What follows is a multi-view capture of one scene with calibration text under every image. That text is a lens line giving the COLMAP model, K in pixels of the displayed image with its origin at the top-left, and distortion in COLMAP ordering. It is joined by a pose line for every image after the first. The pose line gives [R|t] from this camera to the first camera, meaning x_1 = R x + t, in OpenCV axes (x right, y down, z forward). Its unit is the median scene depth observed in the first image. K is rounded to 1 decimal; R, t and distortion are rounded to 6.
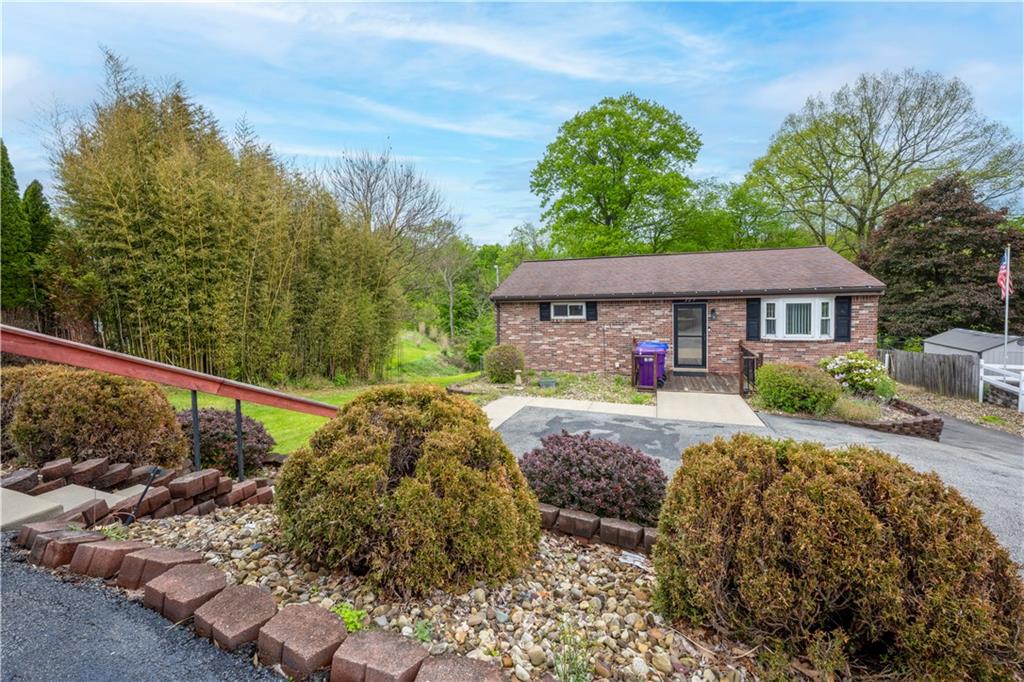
lens RADIAL K [[327.7, 0, 548.0], [0, 327.7, 312.1], [0, 0, 1]] dist [0.000905, 0.000077]
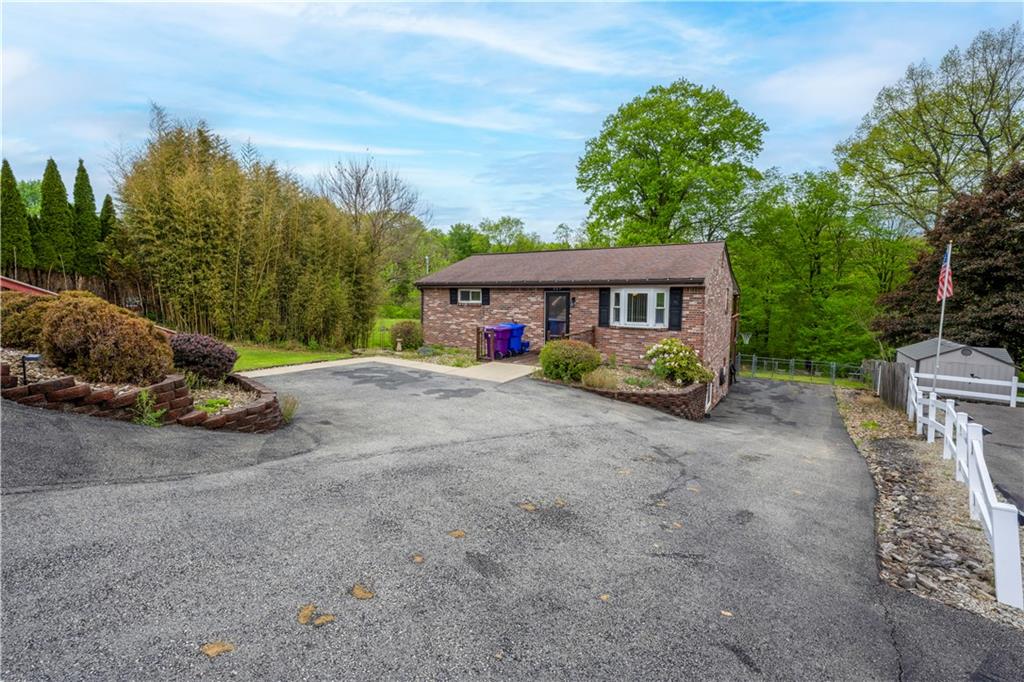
lens RADIAL K [[332.3, 0, 537.5], [0, 332.3, 316.7], [0, 0, 1]] dist [0.000040, -0.000032]
pose [[0.980627, 0.048274, -0.189845, 0.619819], [-0.045125, 0.998763, 0.020878, 0.039843], [0.190618, -0.011907, 0.981592, -0.128987]]
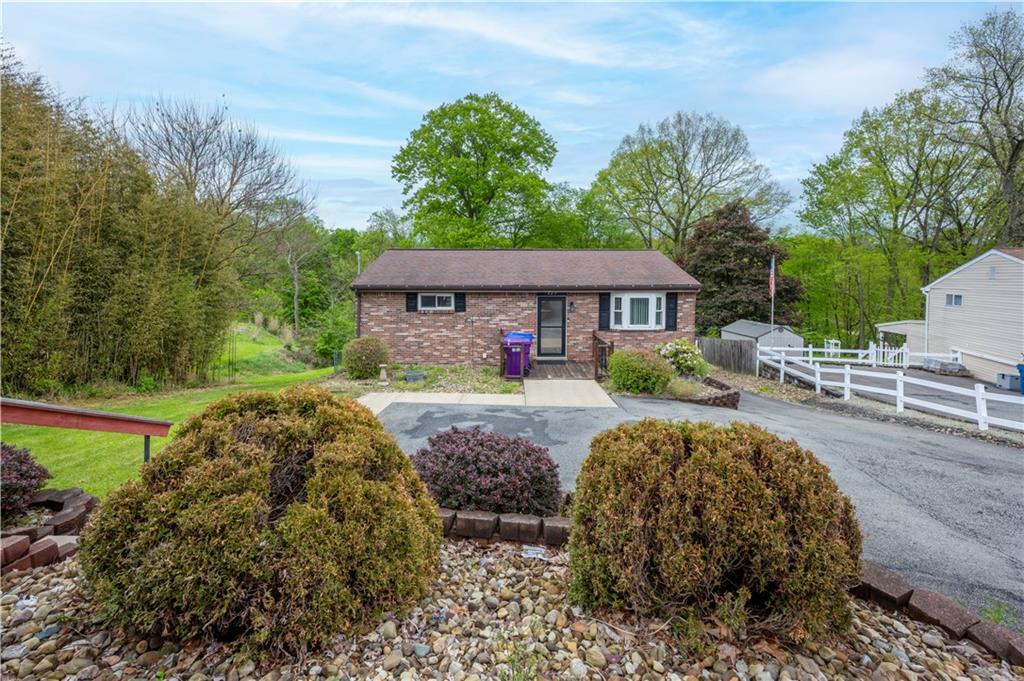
lens RADIAL K [[327.8, 0, 493.9], [0, 327.8, 298.6], [0, 0, 1]] dist [0.000611, 0.000055]
pose [[0.967522, 0.015609, 0.252303, -0.022654], [-0.012020, 0.999804, -0.015759, -0.000096], [-0.252500, 0.012215, 0.967520, 0.010478]]
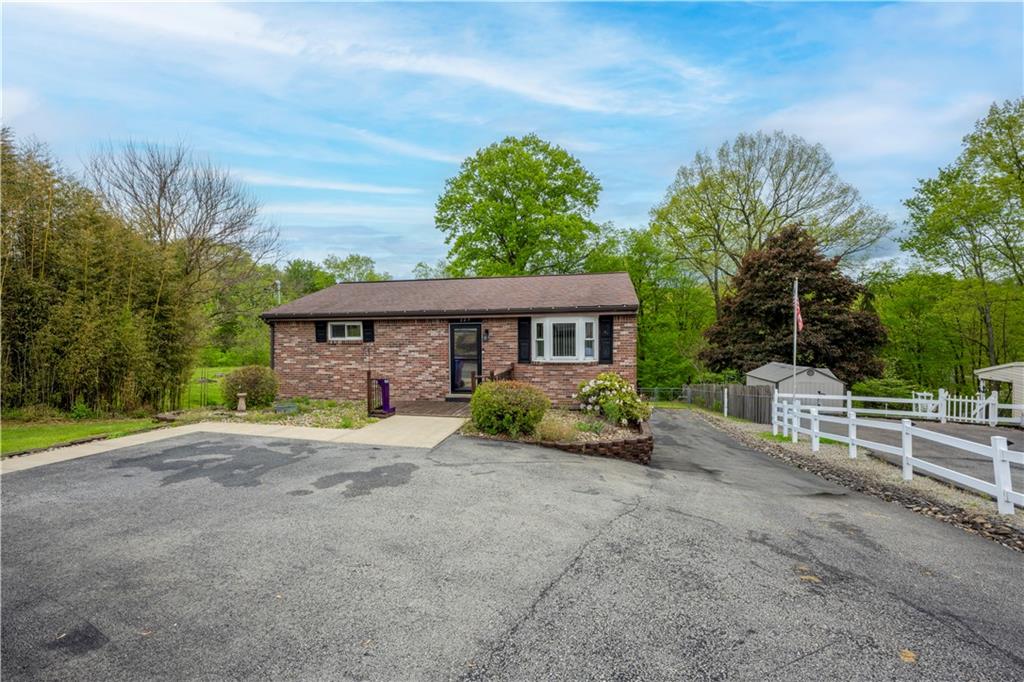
lens RADIAL K [[332.9, 0, 493.9], [0, 332.9, 345.5], [0, 0, 1]] dist [0.000012, -0.000032]
pose [[0.994981, 0.017153, 0.098583, 0.446493], [-0.014963, 0.999625, -0.022918, 0.058977], [-0.098939, 0.021328, 0.994865, 0.065897]]
